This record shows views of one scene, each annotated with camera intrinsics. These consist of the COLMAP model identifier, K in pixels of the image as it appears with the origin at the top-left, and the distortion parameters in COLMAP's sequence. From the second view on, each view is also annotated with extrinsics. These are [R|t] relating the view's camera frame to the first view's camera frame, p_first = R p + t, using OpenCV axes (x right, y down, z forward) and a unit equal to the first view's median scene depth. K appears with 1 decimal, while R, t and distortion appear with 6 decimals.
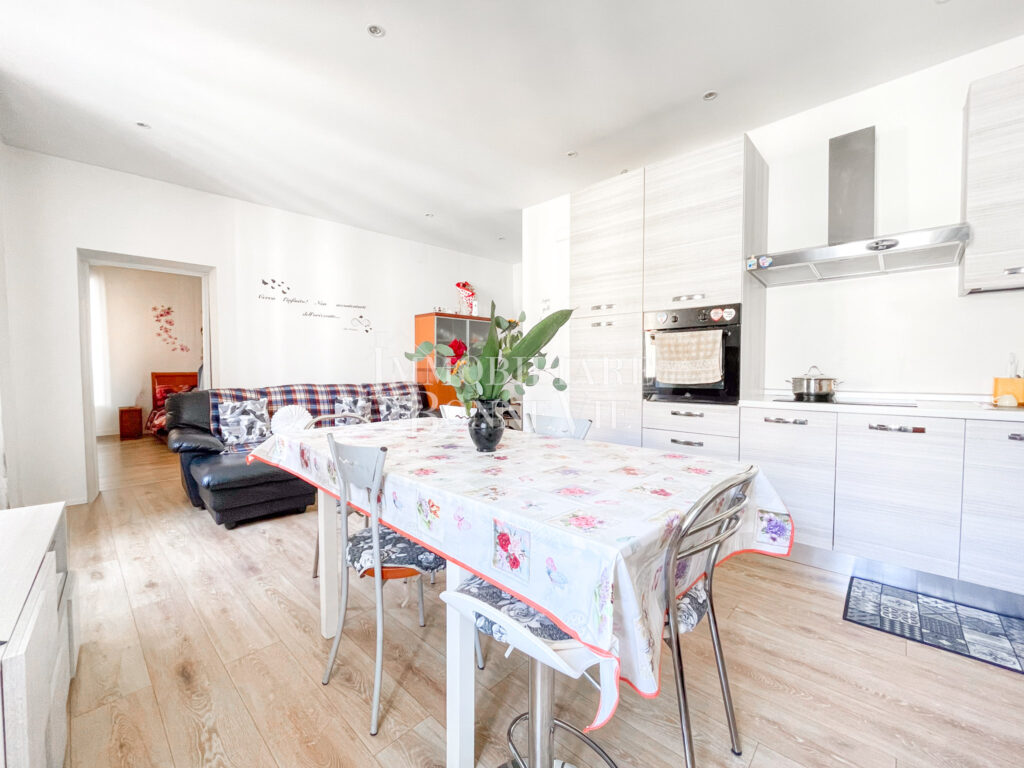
lens RADIAL K [[432.6, 0, 507.8], [0, 432.6, 368.1], [0, 0, 1]] dist [0.002383, -0.000142]
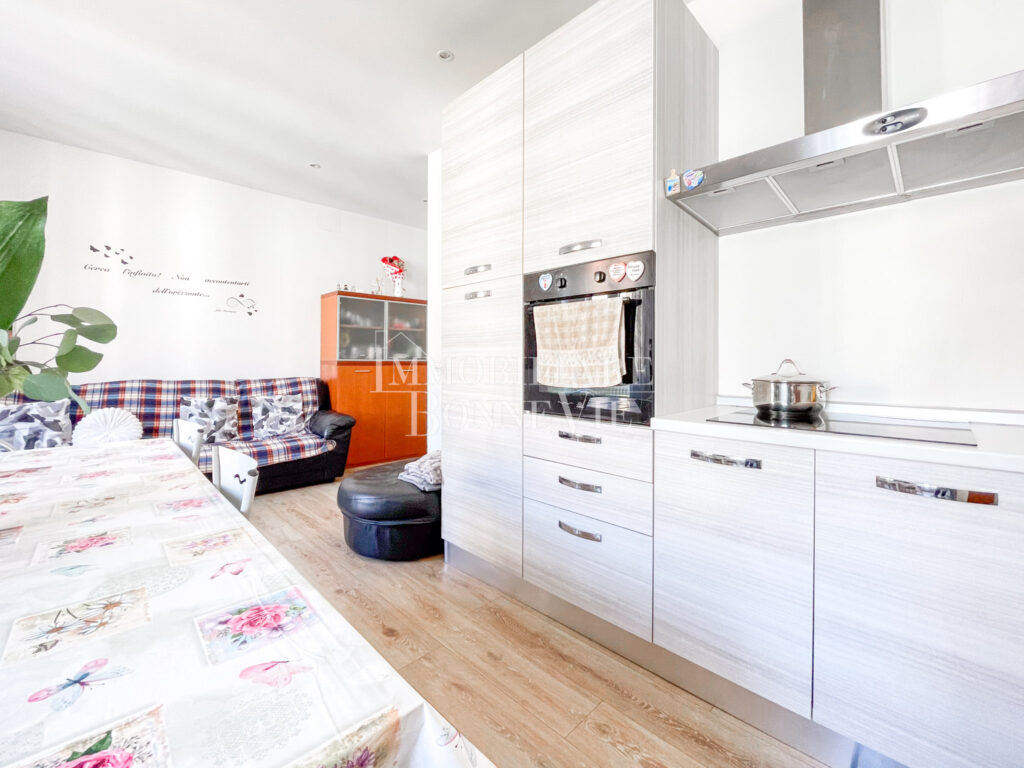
lens RADIAL K [[439.0, 0, 514.9], [0, 439.0, 340.3], [0, 0, 1]] dist [-0.014896, -0.000160]
pose [[0.999899, 0.004680, -0.013401, 0.235403], [-0.005306, 0.998878, -0.047055, -0.000886], [0.013166, 0.047121, 0.998802, 0.272989]]
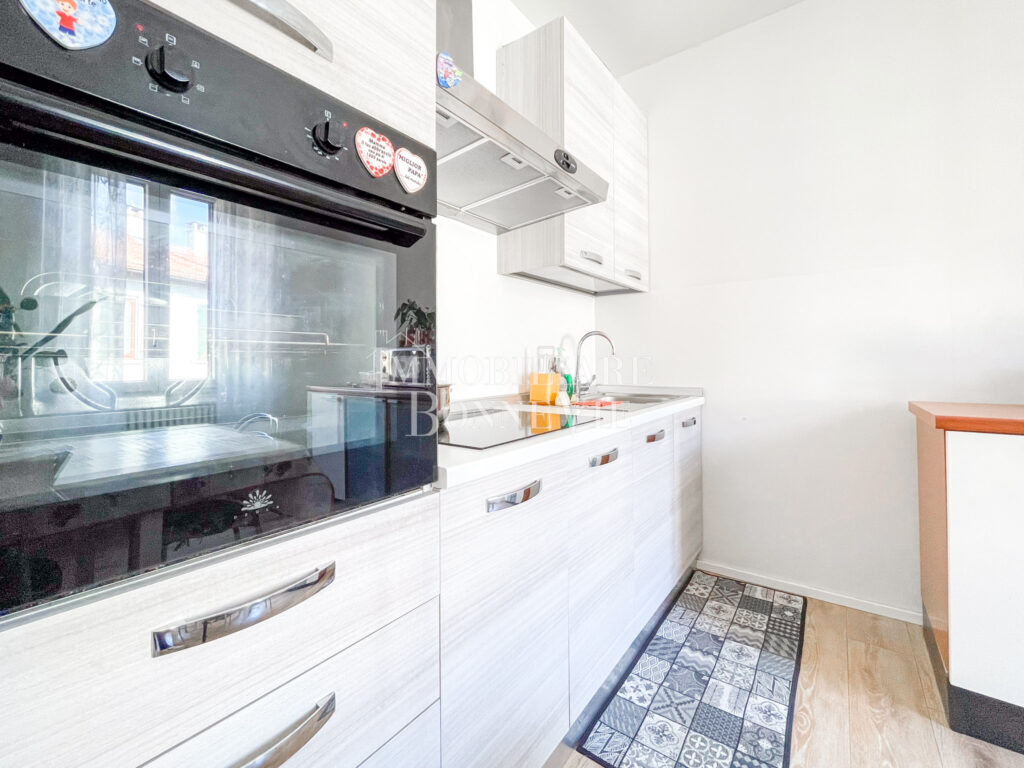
lens RADIAL K [[432.6, 0, 507.8], [0, 432.6, 368.1], [0, 0, 1]] dist [0.002383, -0.000142]
pose [[-0.102400, 0.007967, 0.994711, 0.149622], [0.031313, 0.999498, -0.004782, 0.003694], [-0.994250, 0.030658, -0.102598, 0.645878]]
